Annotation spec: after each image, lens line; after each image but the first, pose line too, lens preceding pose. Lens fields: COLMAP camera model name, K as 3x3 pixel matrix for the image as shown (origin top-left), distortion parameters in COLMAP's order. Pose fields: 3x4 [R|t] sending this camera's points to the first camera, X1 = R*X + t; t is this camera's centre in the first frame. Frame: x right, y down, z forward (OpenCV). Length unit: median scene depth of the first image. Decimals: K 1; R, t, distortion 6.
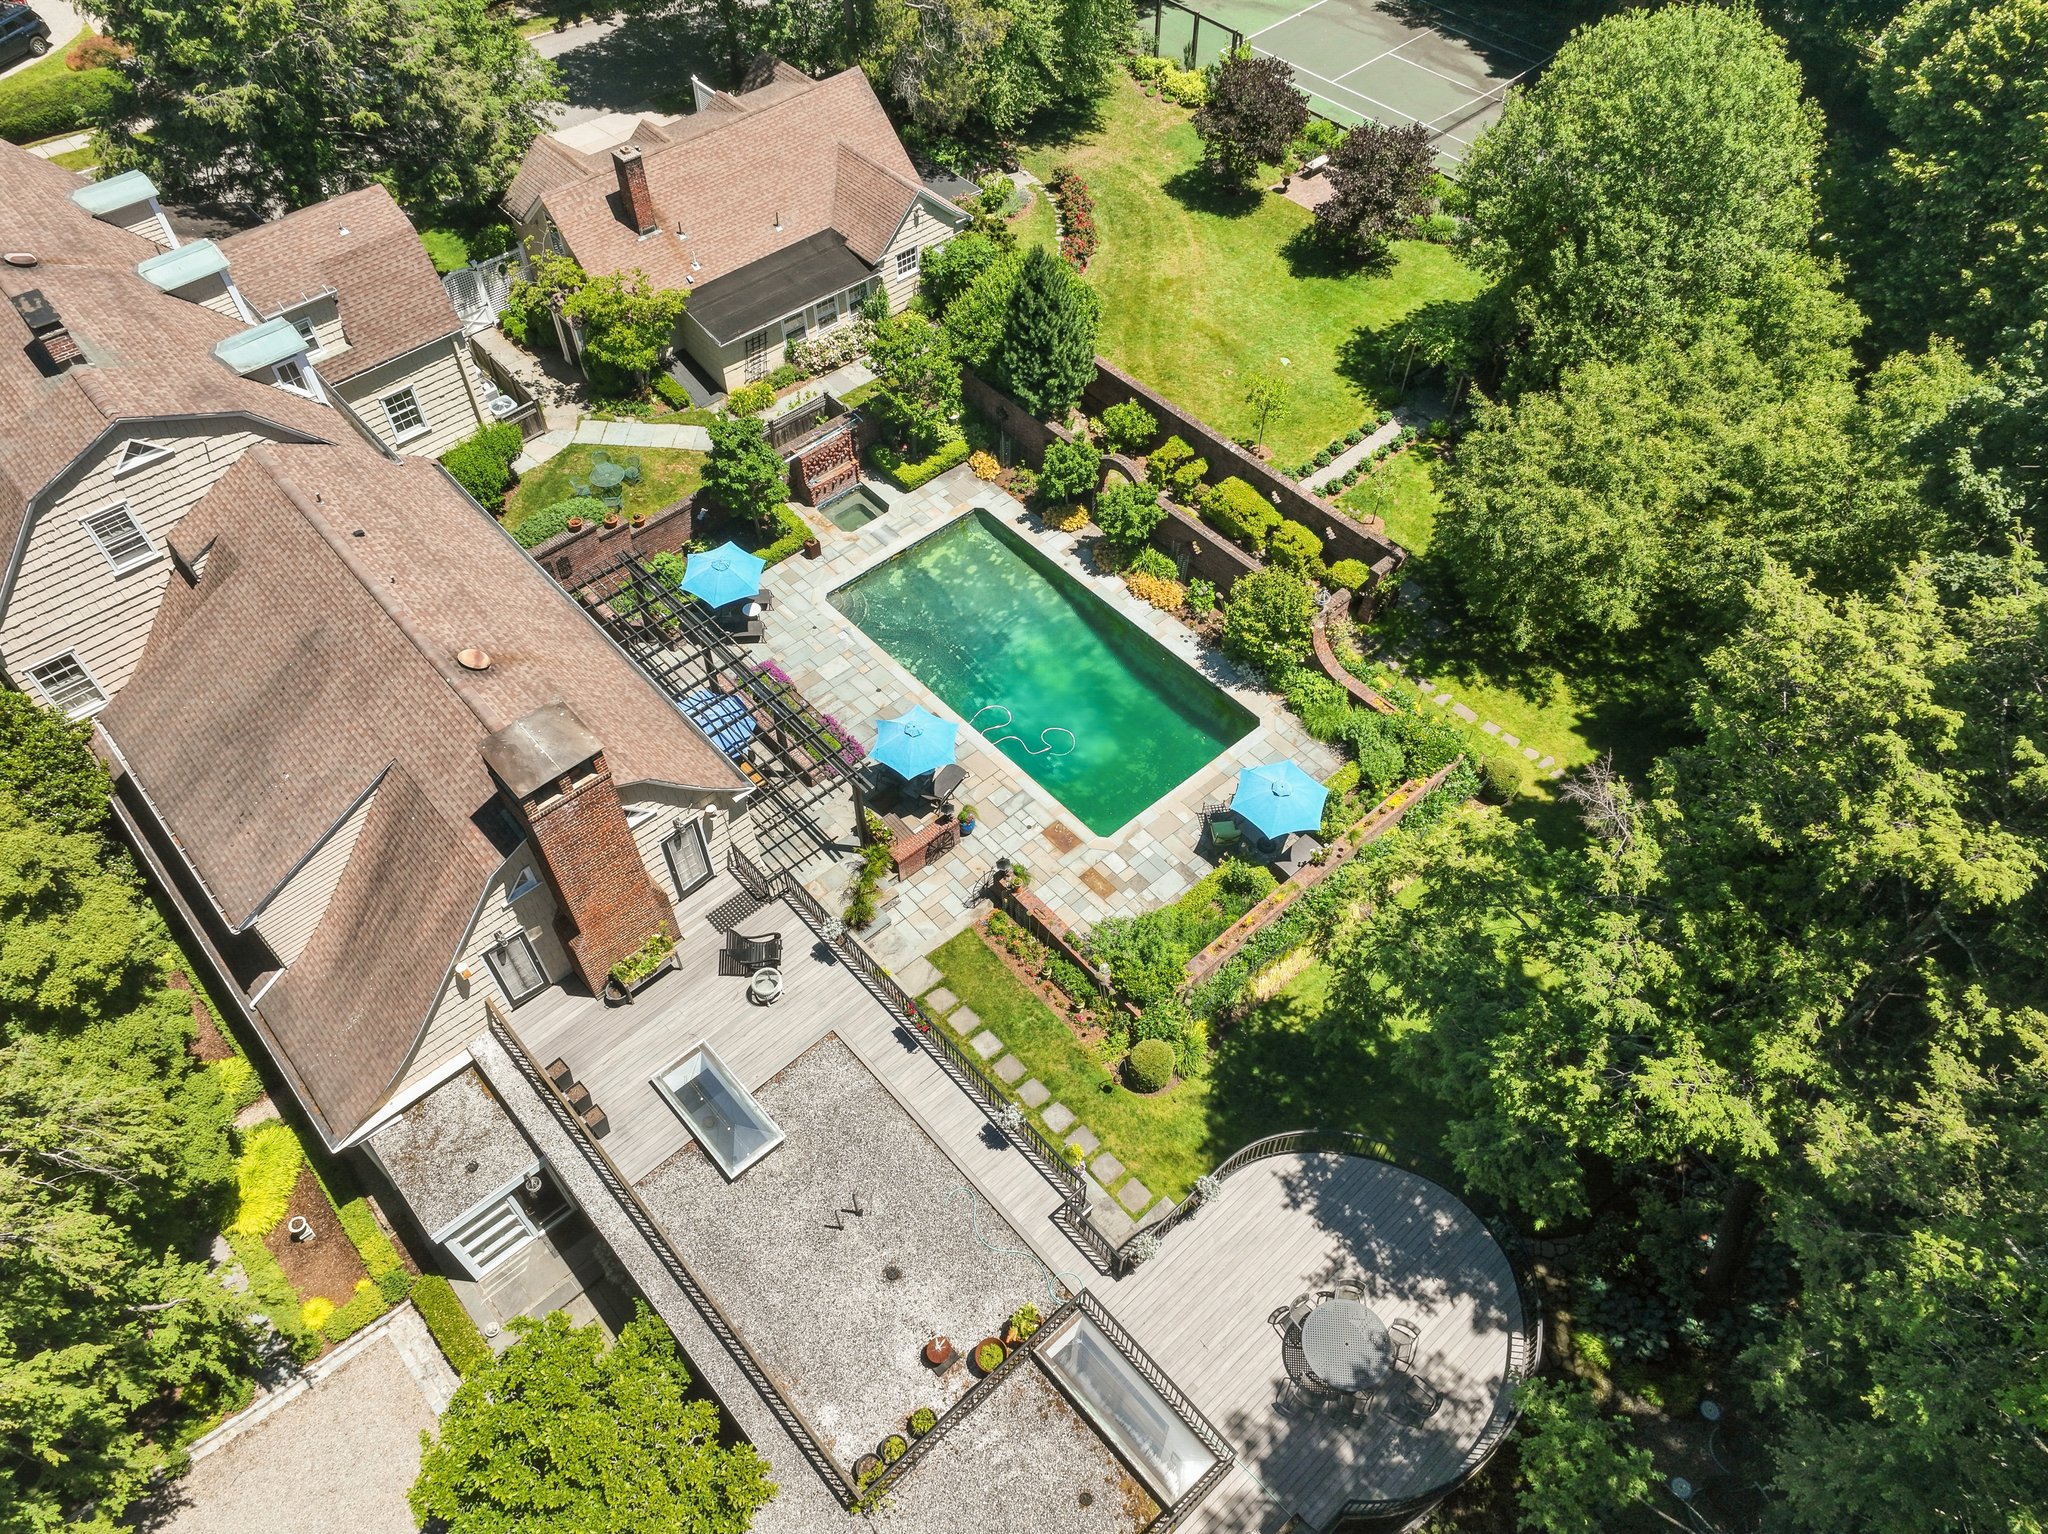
lens RADIAL K [[1449.5, 0, 1019.8], [0, 1449.5, 763.0], [0, 0, 1]] dist [0.000743, 0.015068]
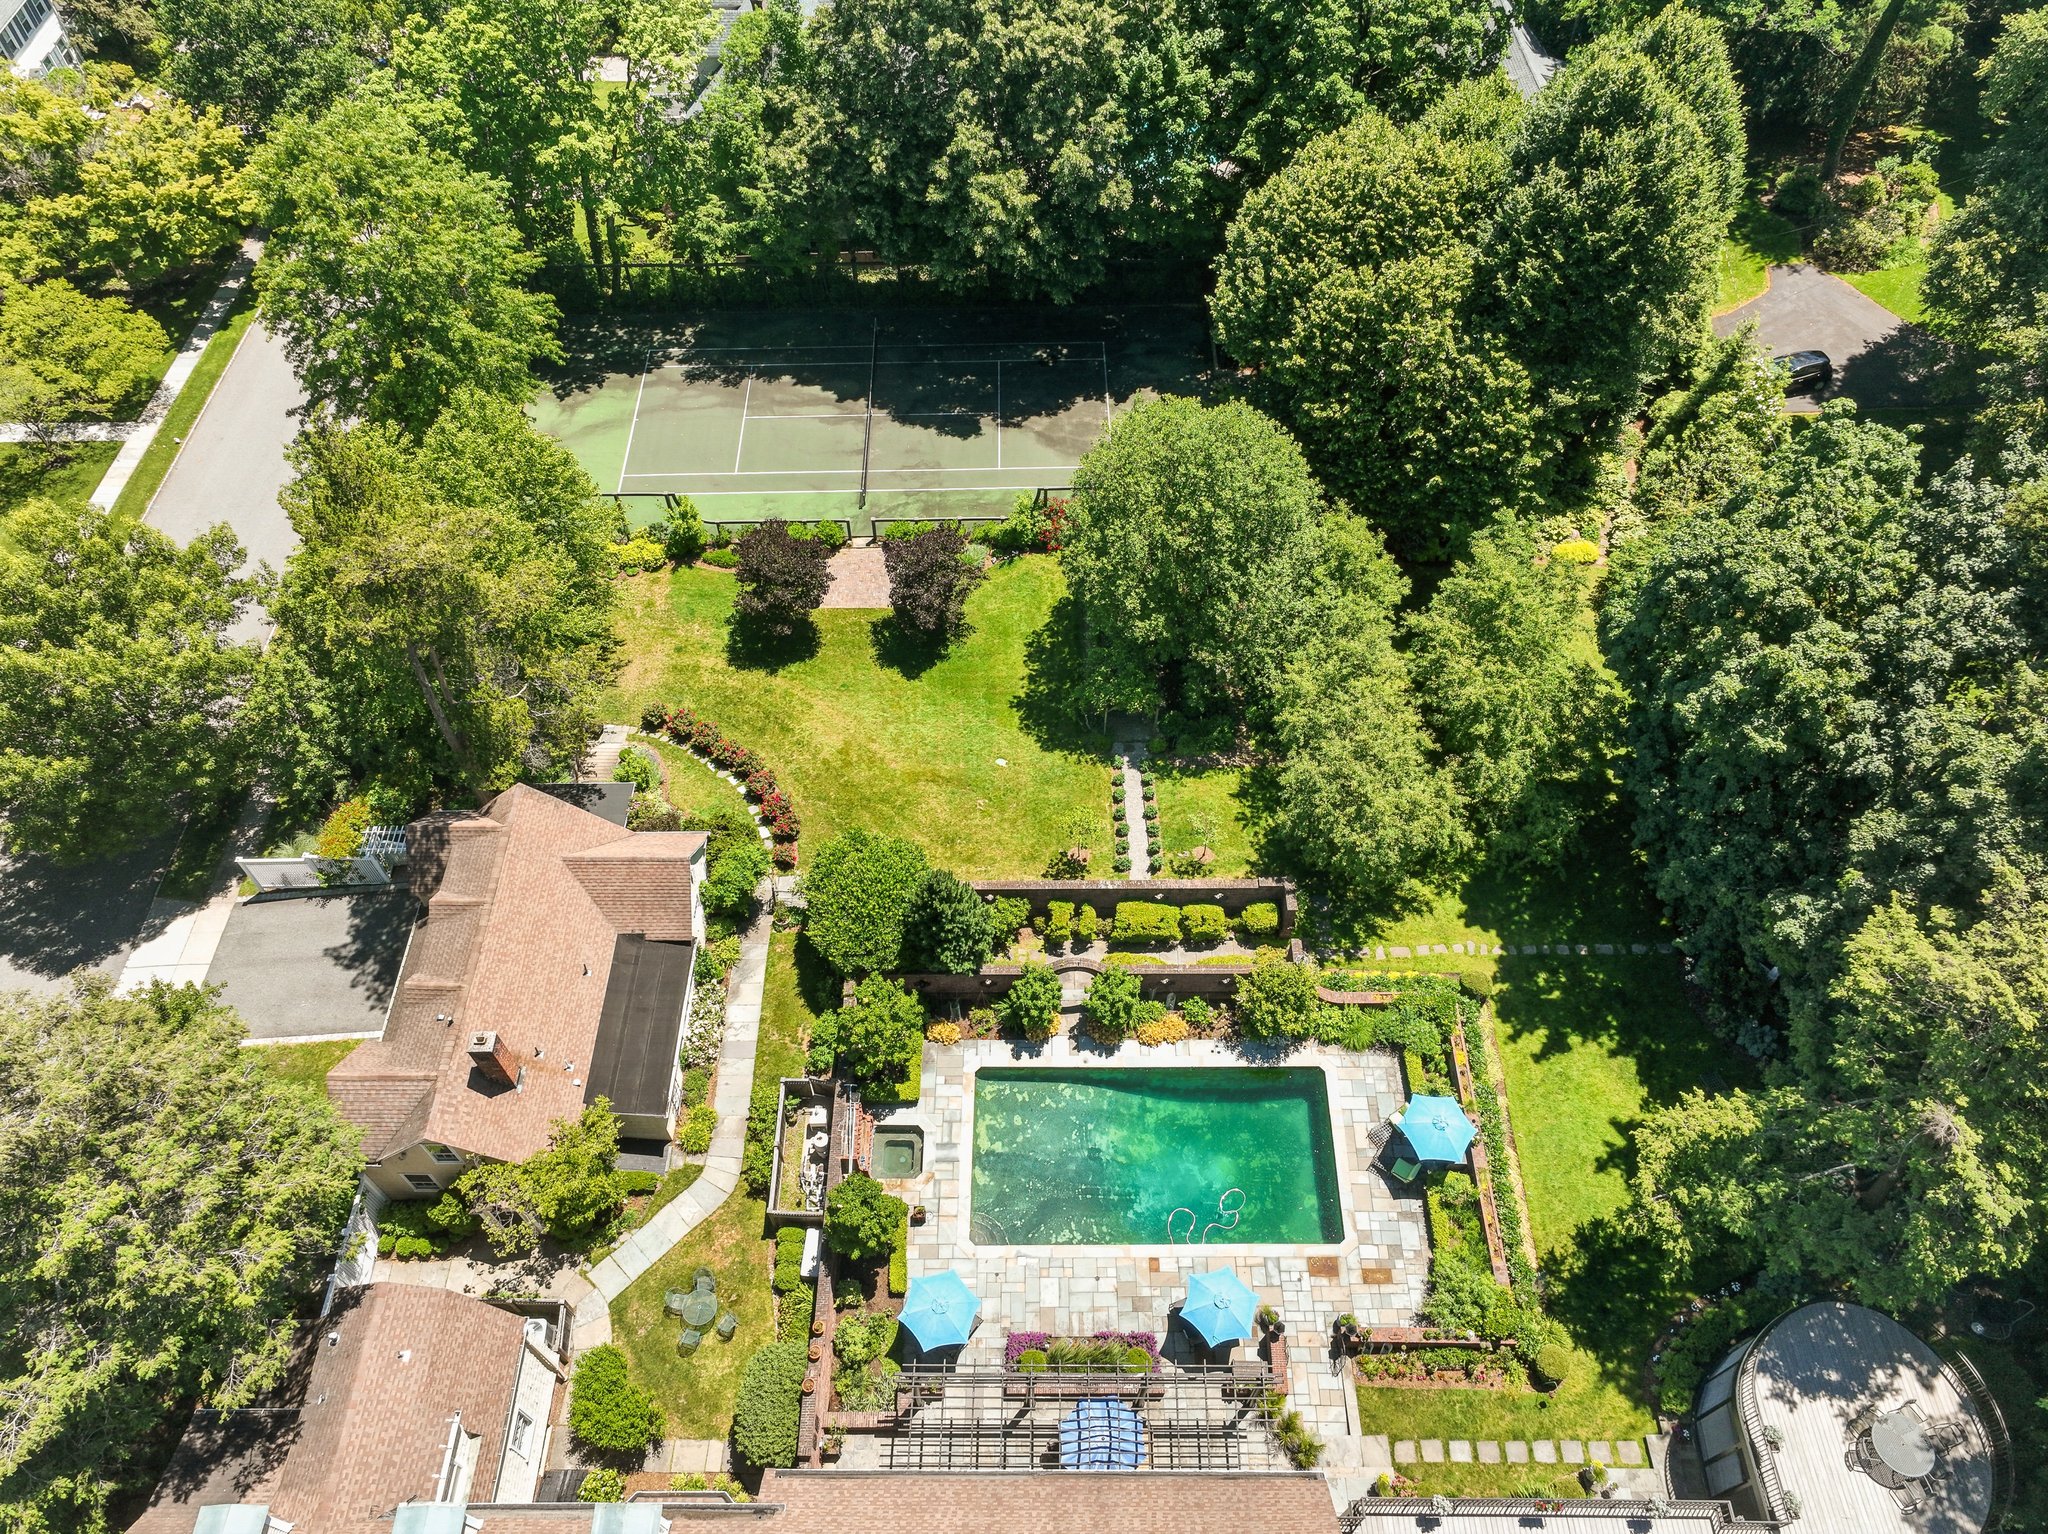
lens RADIAL K [[1449.5, 0, 1018.2], [0, 1449.5, 769.9], [0, 0, 1]] dist [0.000743, 0.015068]
pose [[0.666807, -0.597890, 0.444855, -0.377663], [0.581394, 0.790796, 0.191370, -0.575146], [-0.466208, 0.131029, 0.874918, -0.001971]]
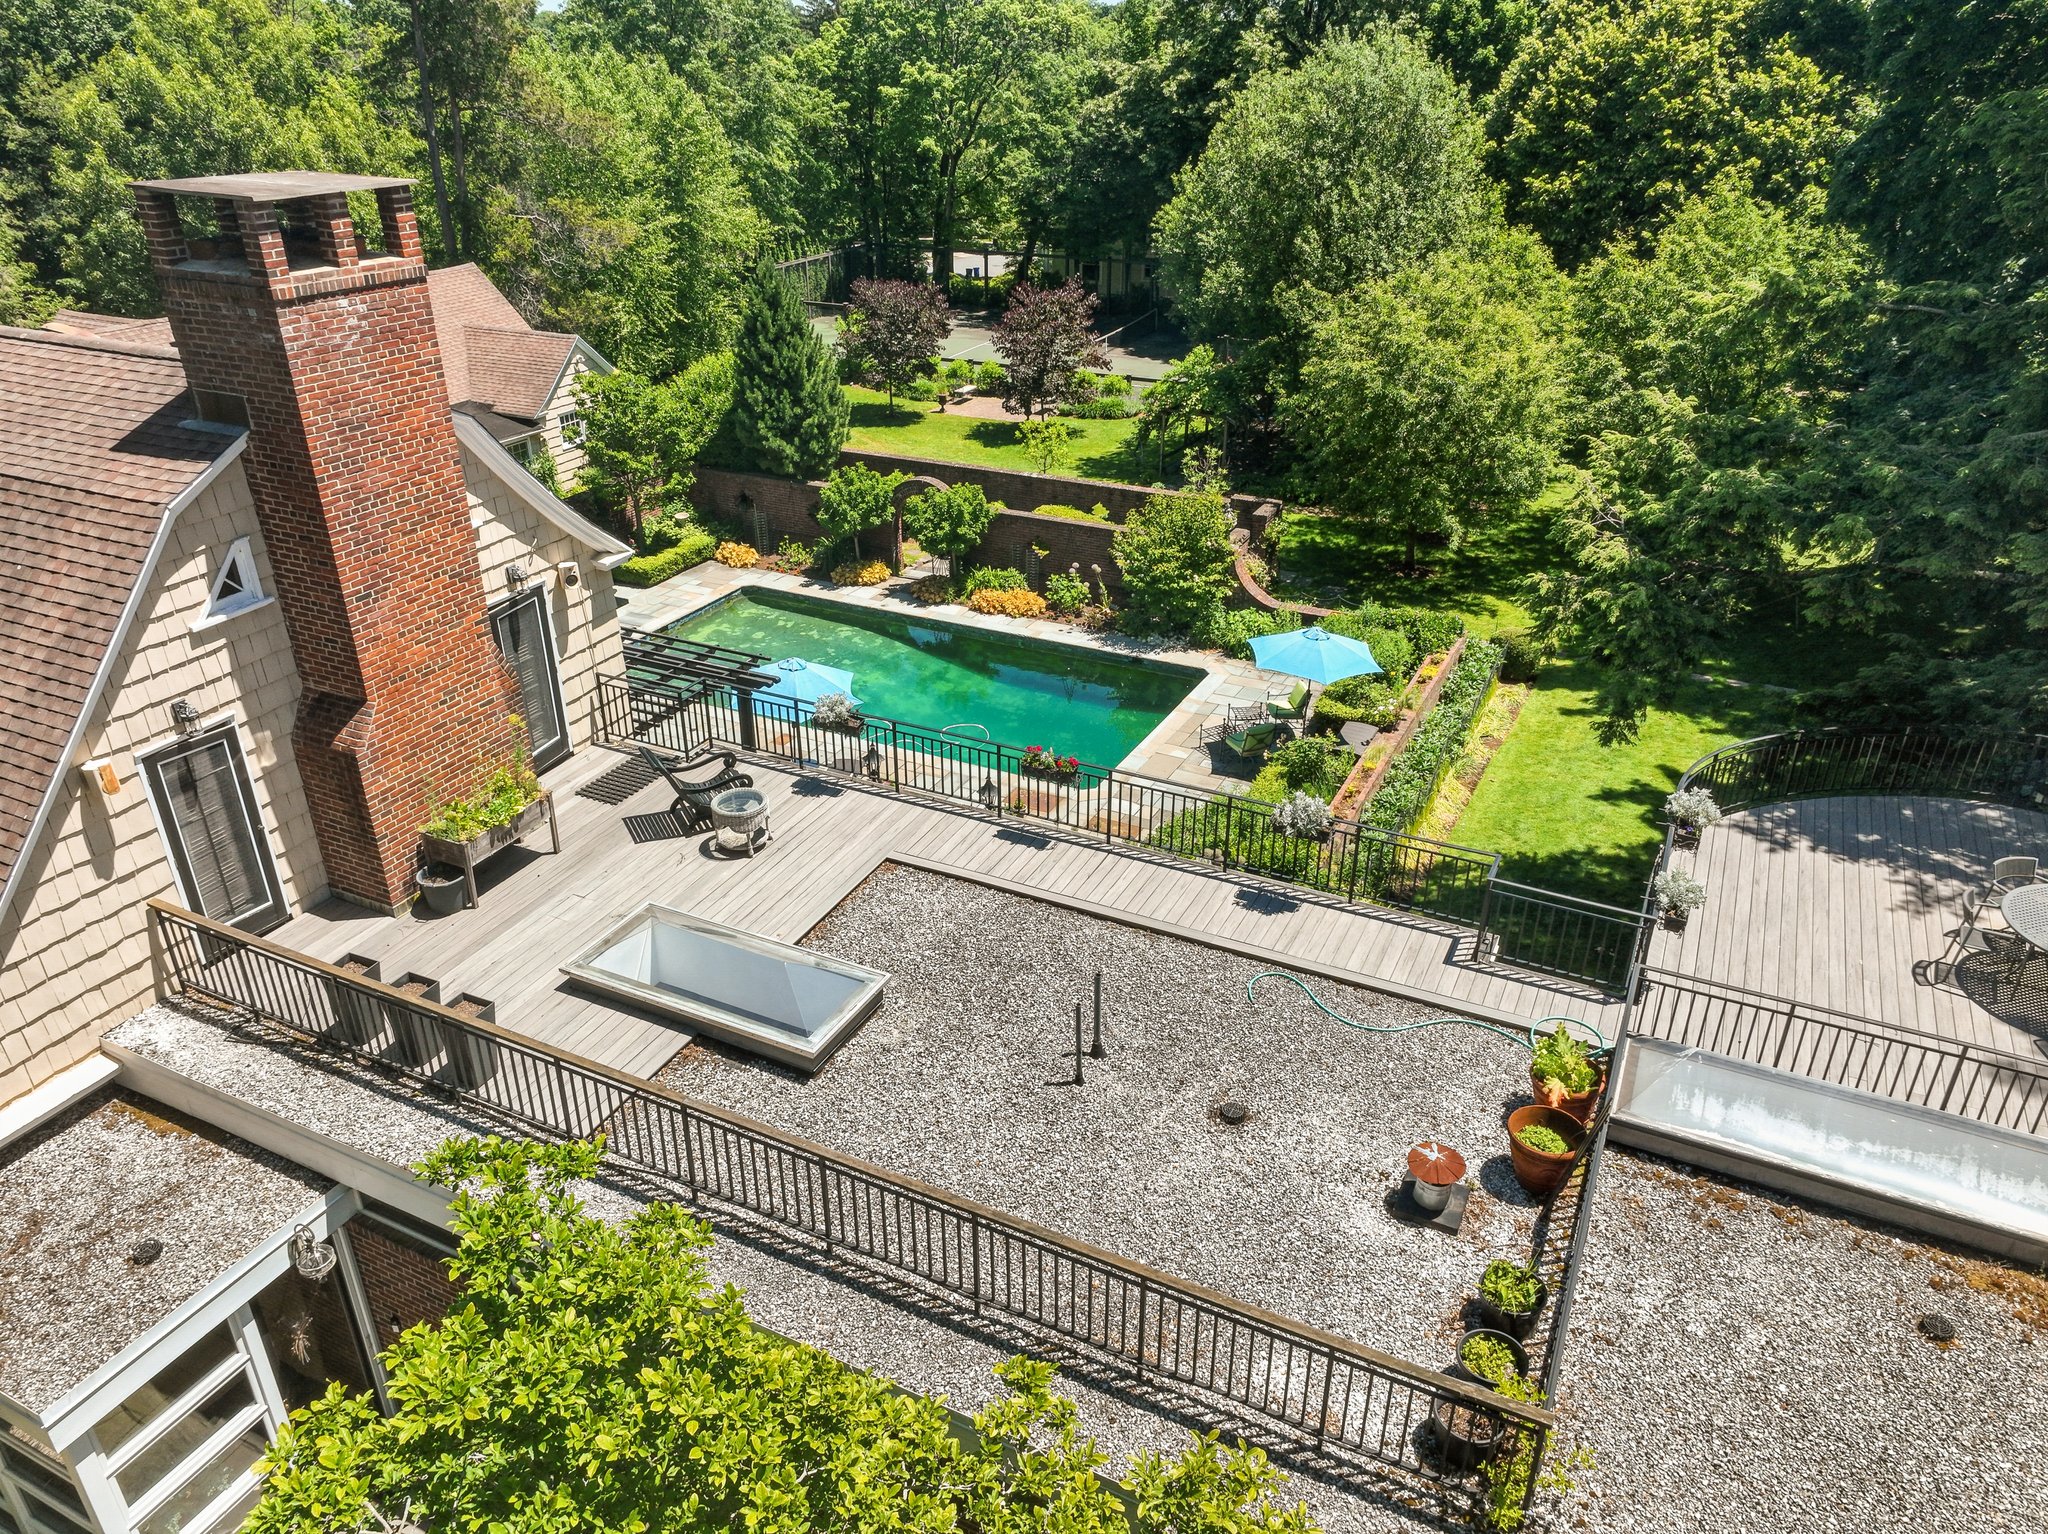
lens RADIAL K [[1449.5, 0, 1026.9], [0, 1449.5, 760.2], [0, 0, 1]] dist [0.000743, 0.015068]
pose [[0.928785, -0.168187, 0.330259, -0.169281], [0.289102, 0.886354, -0.361657, 0.242699], [-0.231901, 0.431380, 0.871856, 0.345621]]
